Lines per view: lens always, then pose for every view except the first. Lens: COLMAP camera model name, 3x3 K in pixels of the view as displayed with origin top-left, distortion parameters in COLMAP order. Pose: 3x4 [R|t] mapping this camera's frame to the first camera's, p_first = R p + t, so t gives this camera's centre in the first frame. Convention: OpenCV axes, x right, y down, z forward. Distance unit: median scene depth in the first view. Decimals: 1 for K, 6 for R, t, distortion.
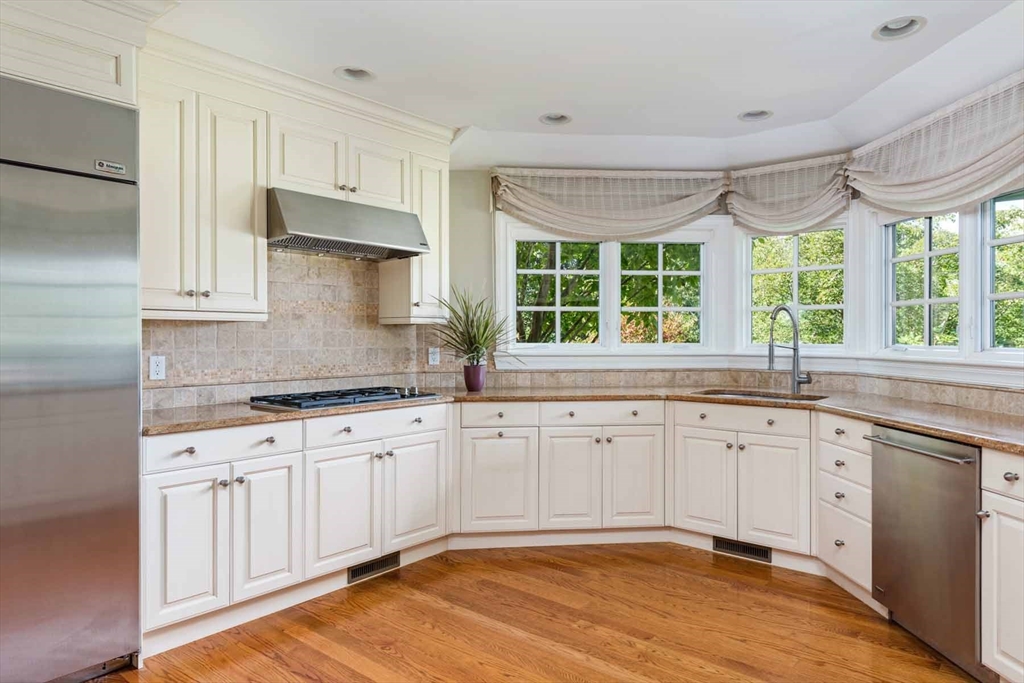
lens RADIAL K [[645.8, 0, 512.0], [0, 645.8, 341.5], [0, 0, 1]] dist [0.000035, 0.000017]
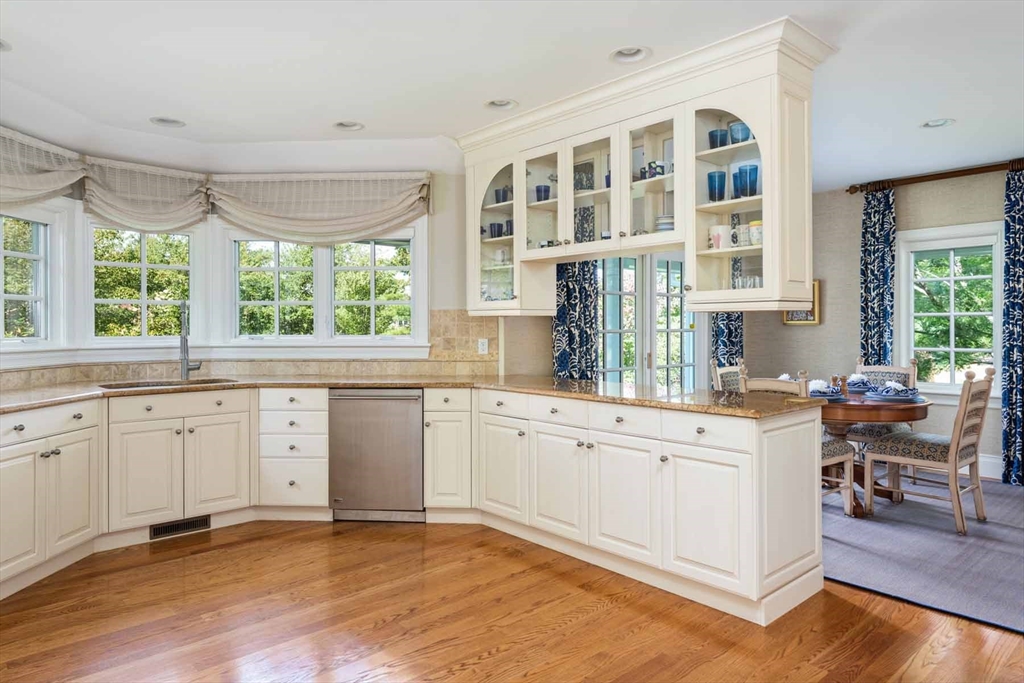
lens RADIAL K [[642.5, 0, 517.6], [0, 642.5, 333.3], [0, 0, 1]] dist [0.005374, 0.000881]
pose [[0.132577, -0.011026, 0.991111, -0.600460], [0.012436, 0.999878, 0.009459, -0.003617], [-0.991095, 0.011072, 0.132697, 0.286392]]
